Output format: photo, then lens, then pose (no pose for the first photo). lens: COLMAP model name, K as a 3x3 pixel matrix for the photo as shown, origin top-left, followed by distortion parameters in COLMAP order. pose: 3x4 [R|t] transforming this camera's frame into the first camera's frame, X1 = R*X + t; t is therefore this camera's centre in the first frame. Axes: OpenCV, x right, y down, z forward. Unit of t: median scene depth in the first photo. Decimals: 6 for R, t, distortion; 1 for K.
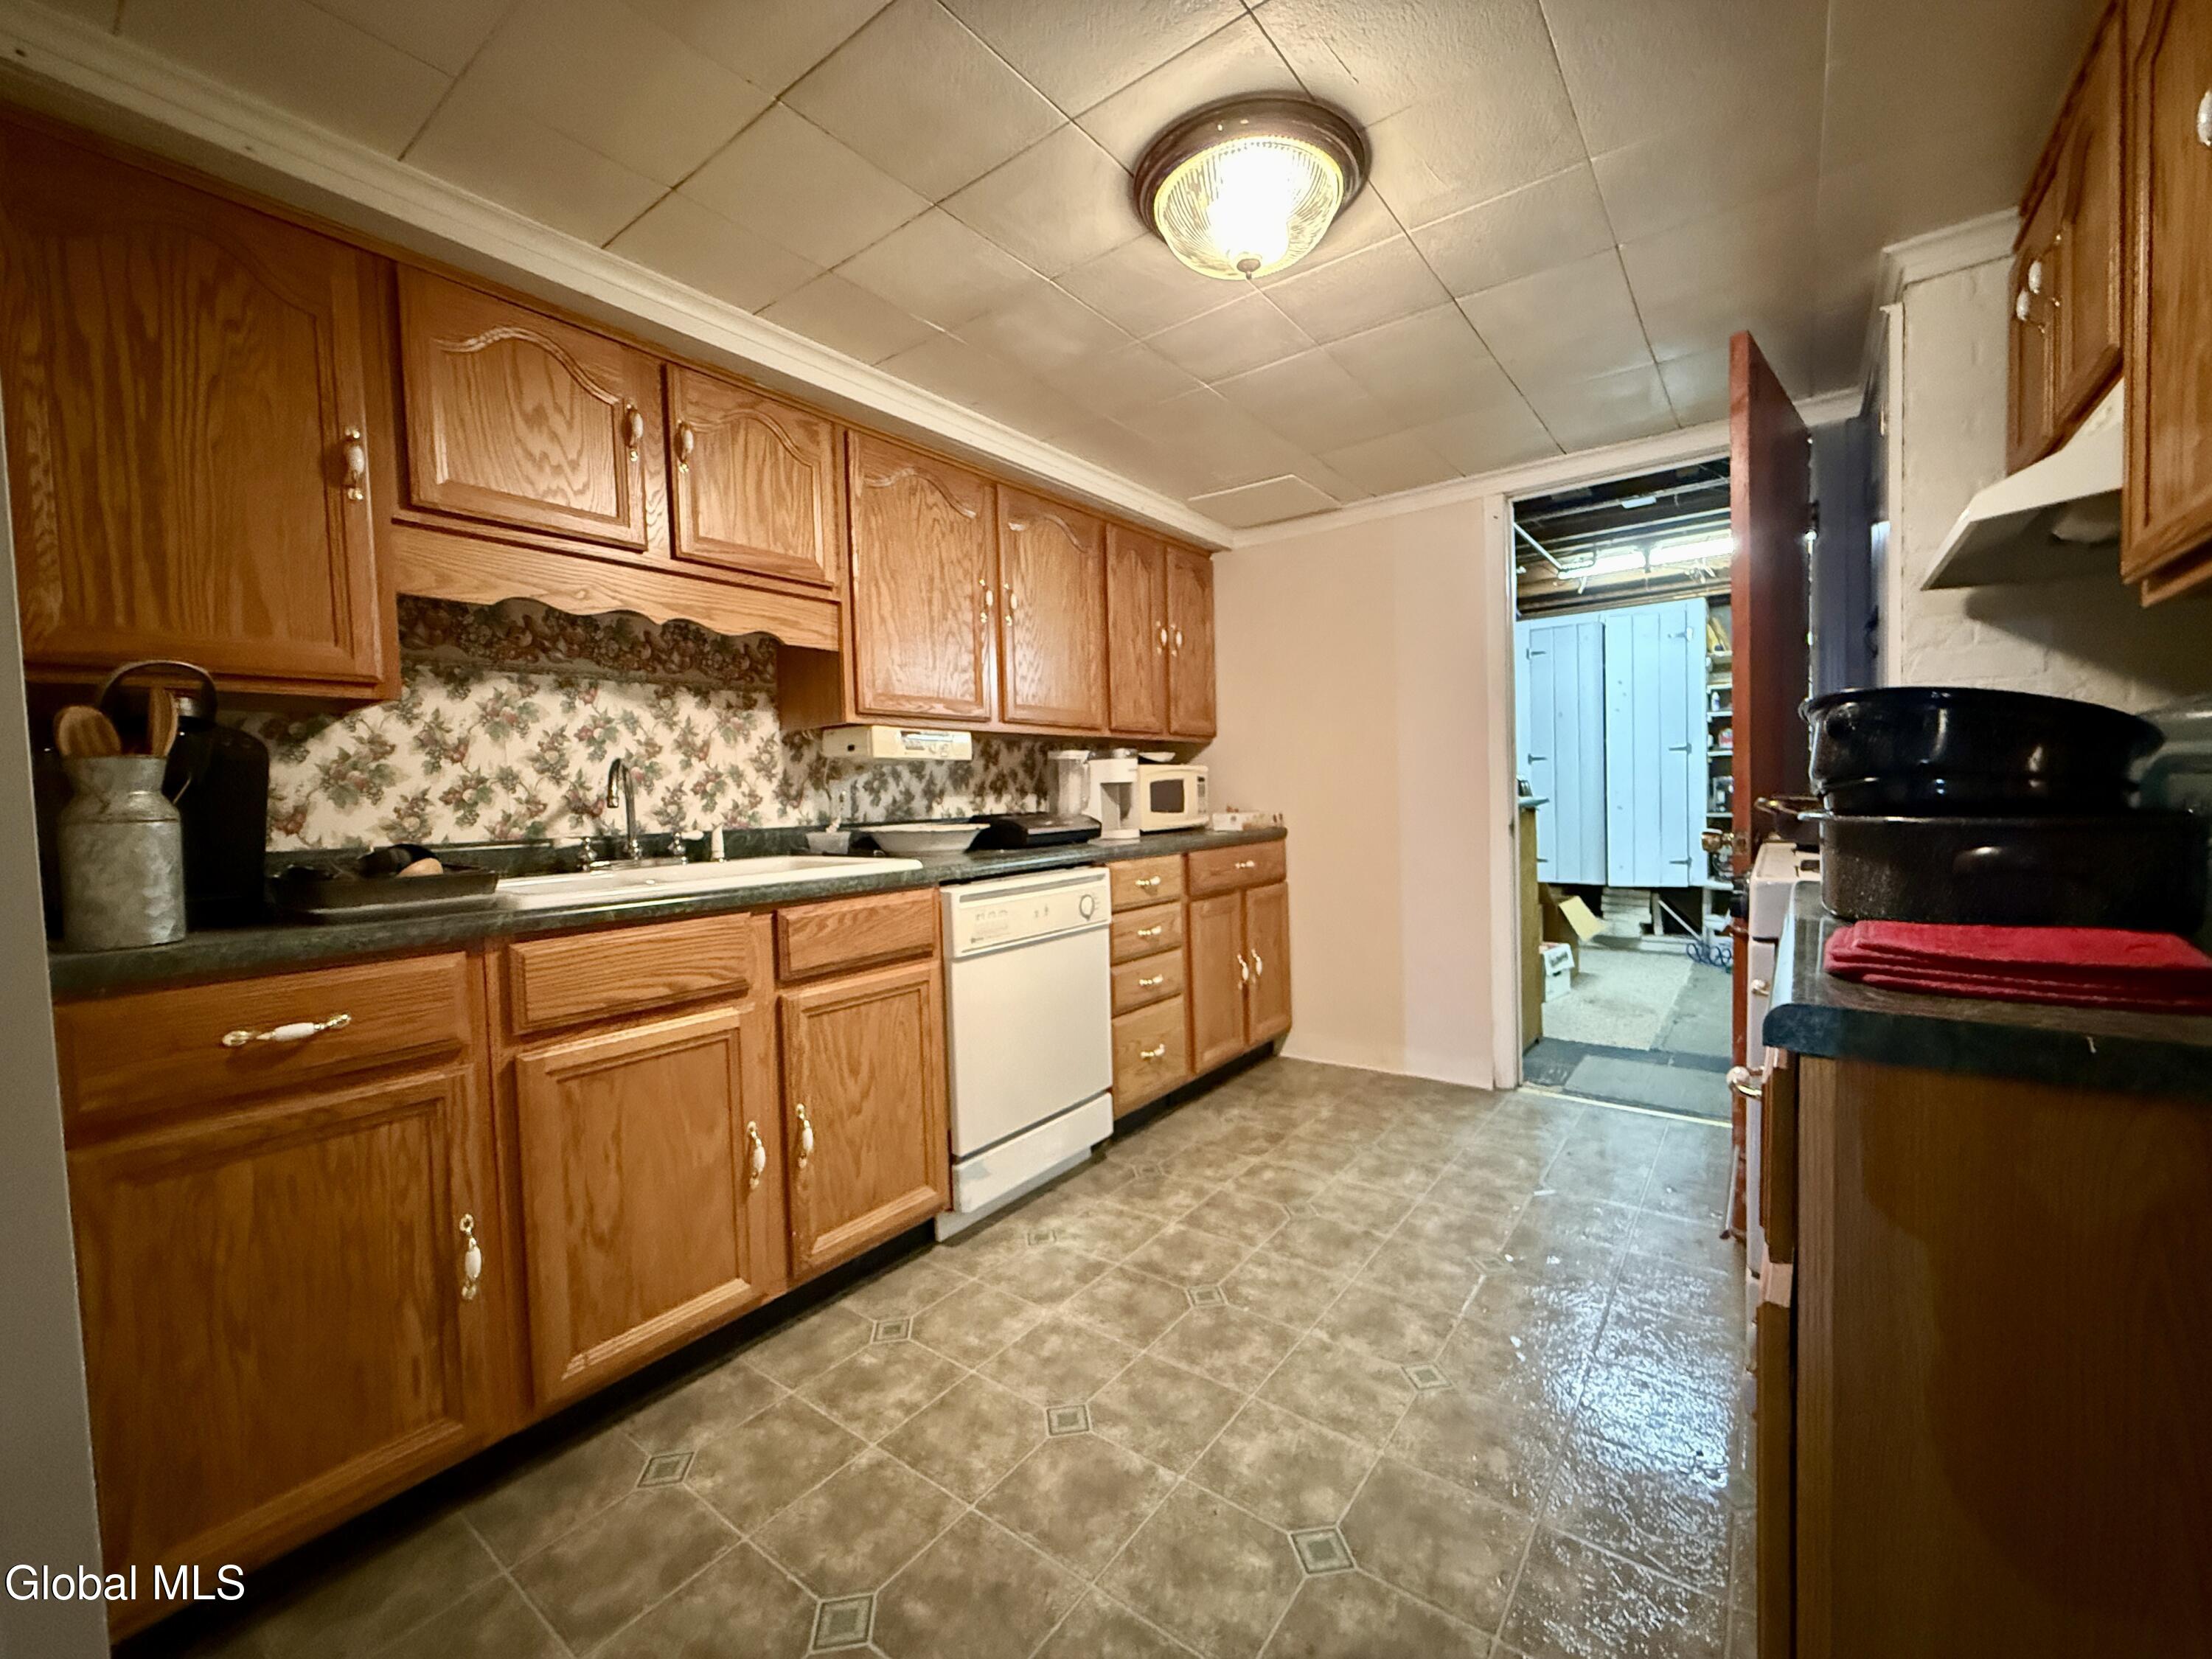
lens RADIAL K [[882.8, 0, 1097.1], [0, 882.8, 829.0], [0, 0, 1]] dist [0.000011, -0.000054]
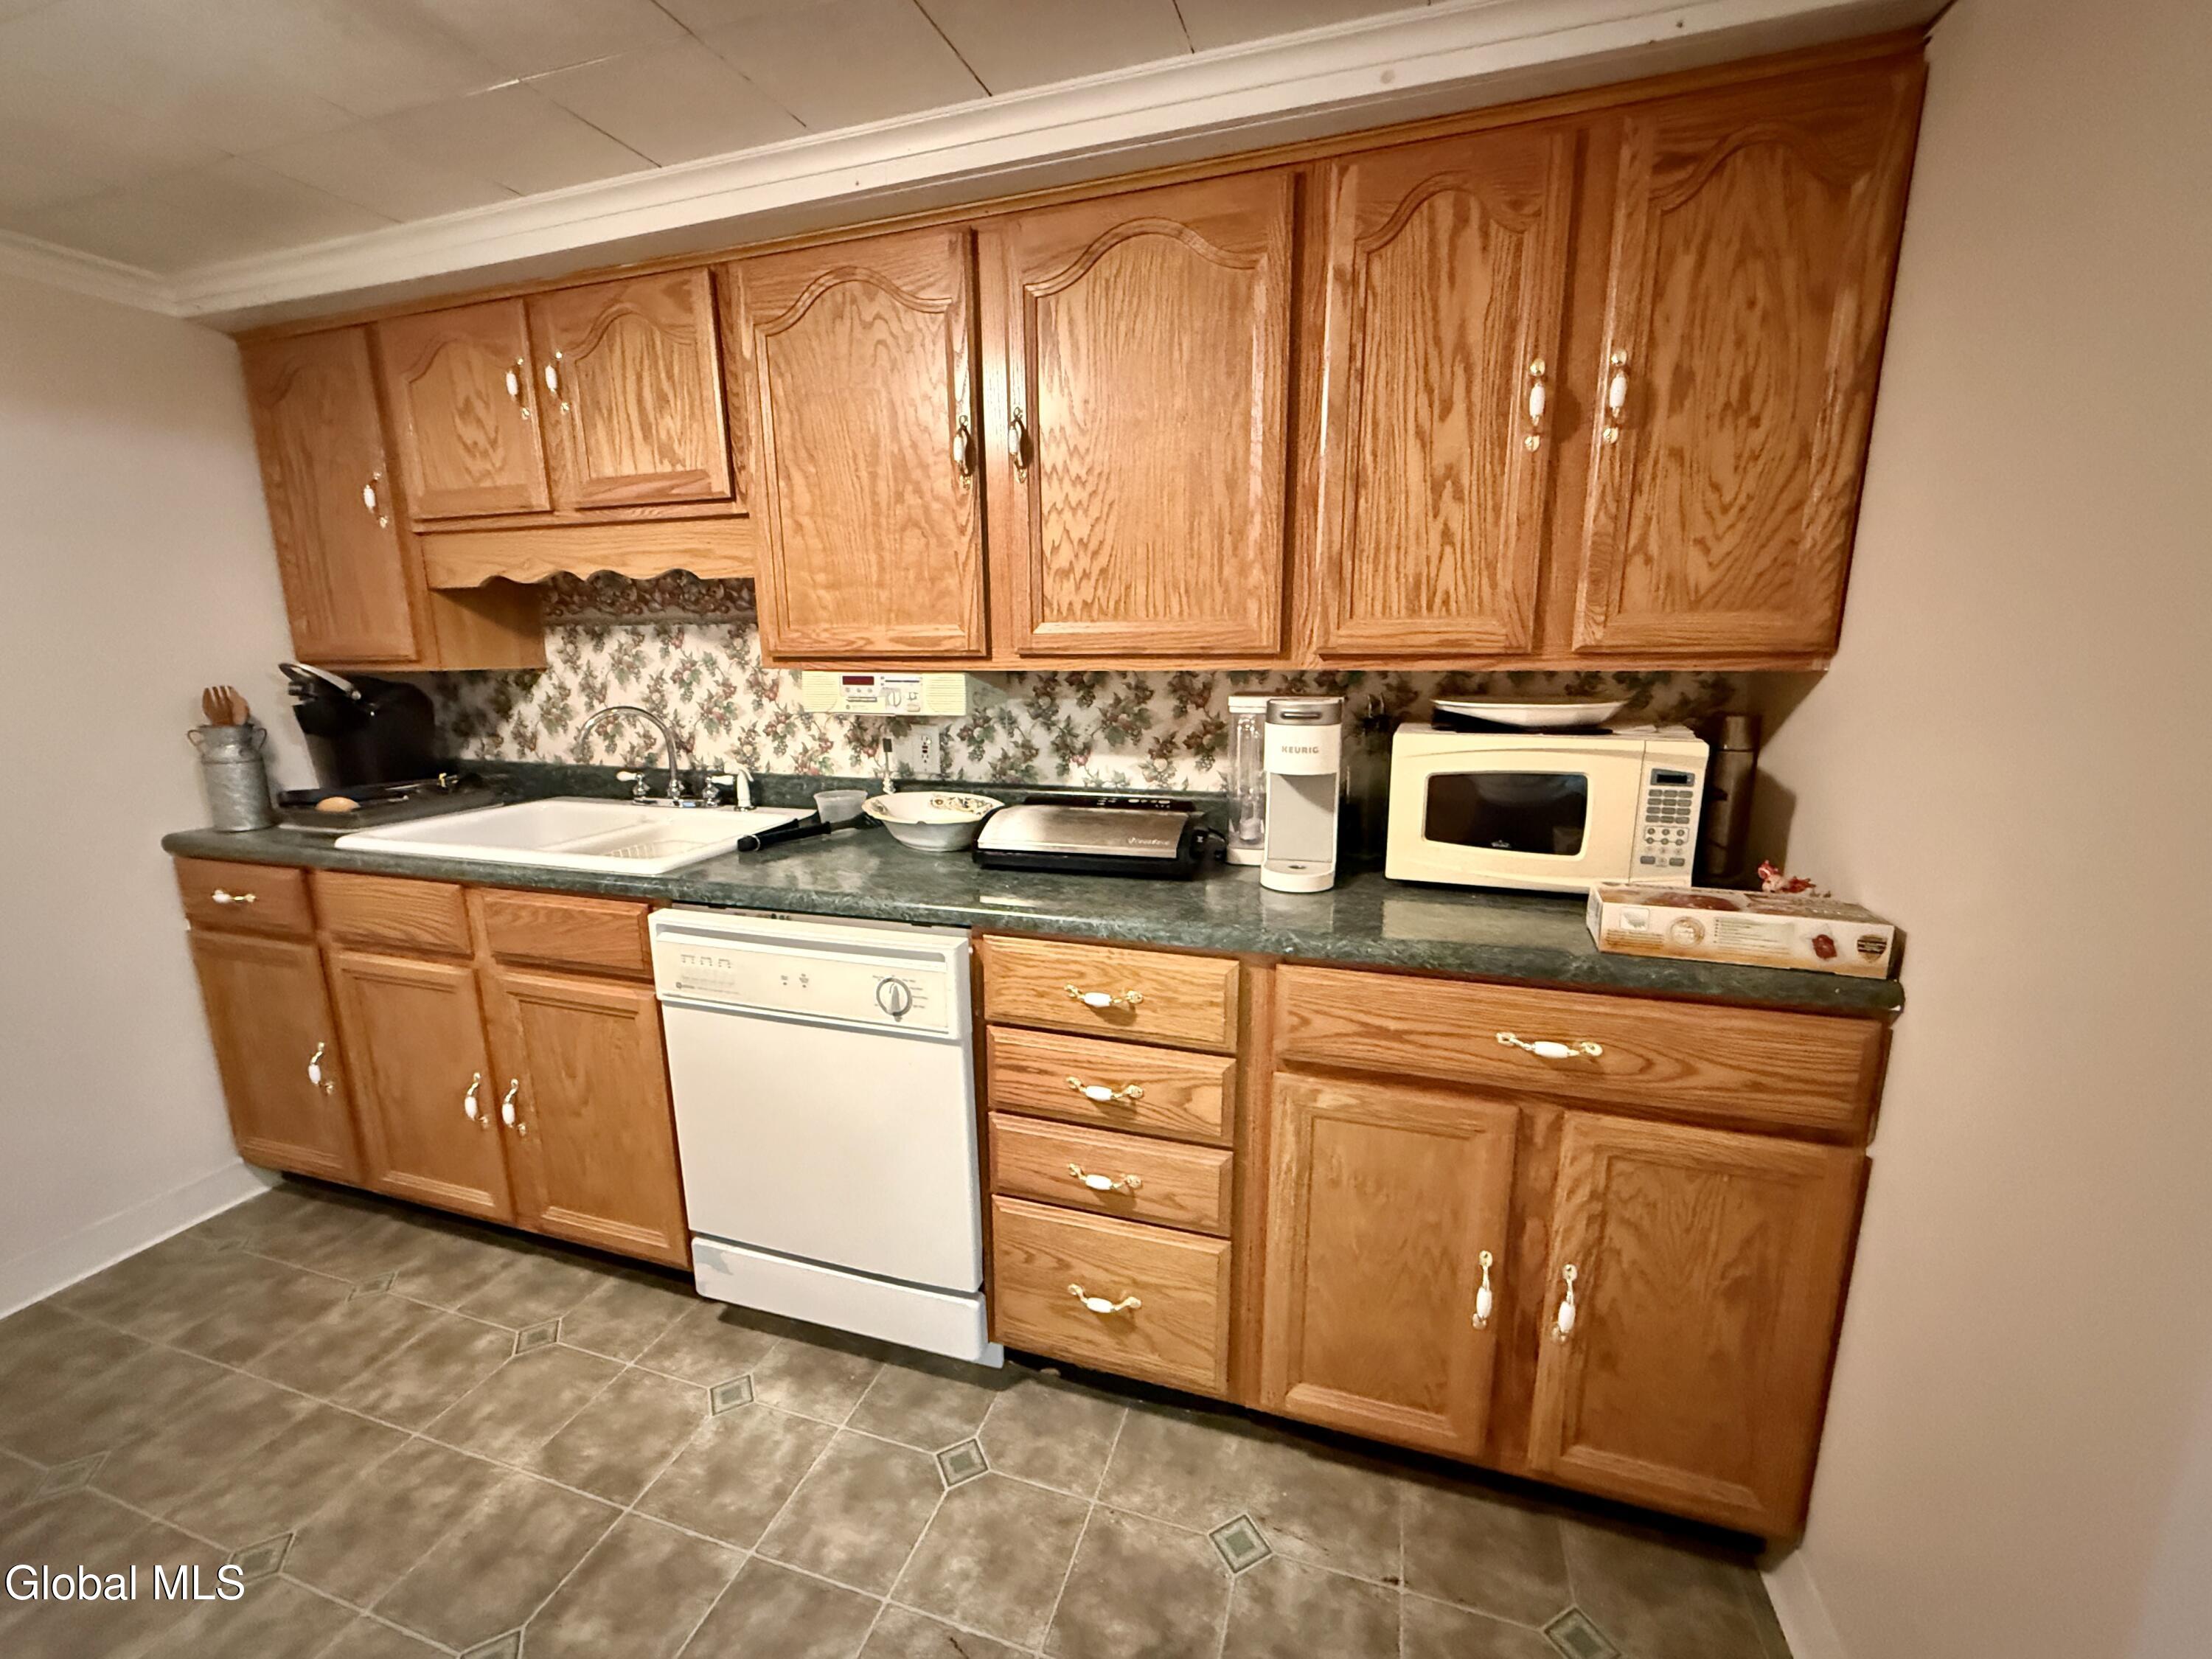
lens RADIAL K [[882.8, 0, 1097.9], [0, 882.8, 828.8], [0, 0, 1]] dist [0.000011, -0.000054]
pose [[0.347691, 0.217578, -0.912015, 0.613658], [-0.039367, 0.975232, 0.217652, -0.173376], [0.936782, -0.039772, 0.347645, 1.043994]]
